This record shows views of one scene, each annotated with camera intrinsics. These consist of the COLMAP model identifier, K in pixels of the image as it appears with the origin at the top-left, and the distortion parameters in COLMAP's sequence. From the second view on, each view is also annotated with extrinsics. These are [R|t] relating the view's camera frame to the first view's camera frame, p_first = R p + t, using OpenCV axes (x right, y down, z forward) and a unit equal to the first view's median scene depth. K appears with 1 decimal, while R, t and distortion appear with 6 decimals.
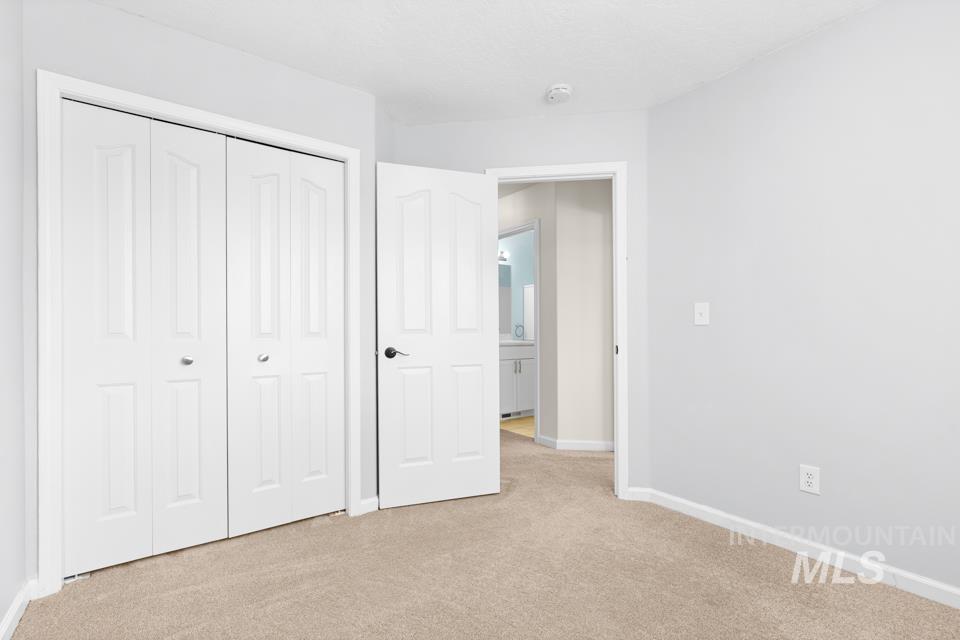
lens RADIAL K [[429.8, 0, 480.7], [0, 429.8, 324.0], [0, 0, 1]] dist [-0.002240, 0.000159]
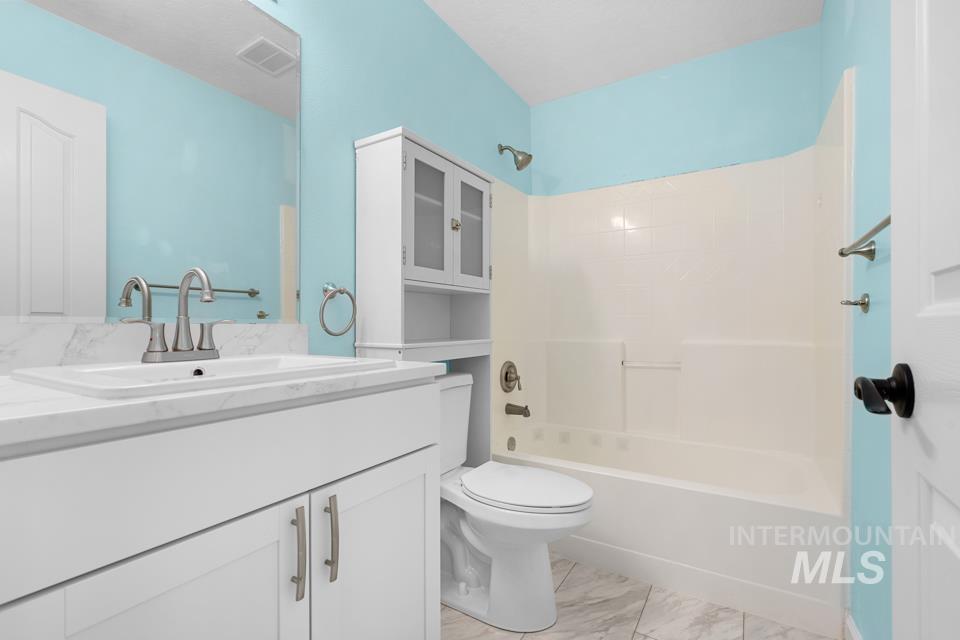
lens RADIAL K [[431.5, 0, 483.1], [0, 431.5, 319.7], [0, 0, 1]] dist [-0.004309, -0.000515]
pose [[0.922738, 0.003015, 0.385415, 0.077509], [-0.003065, 0.999995, -0.000483, 0.020927], [-0.385415, -0.000736, 0.922743, 0.796950]]
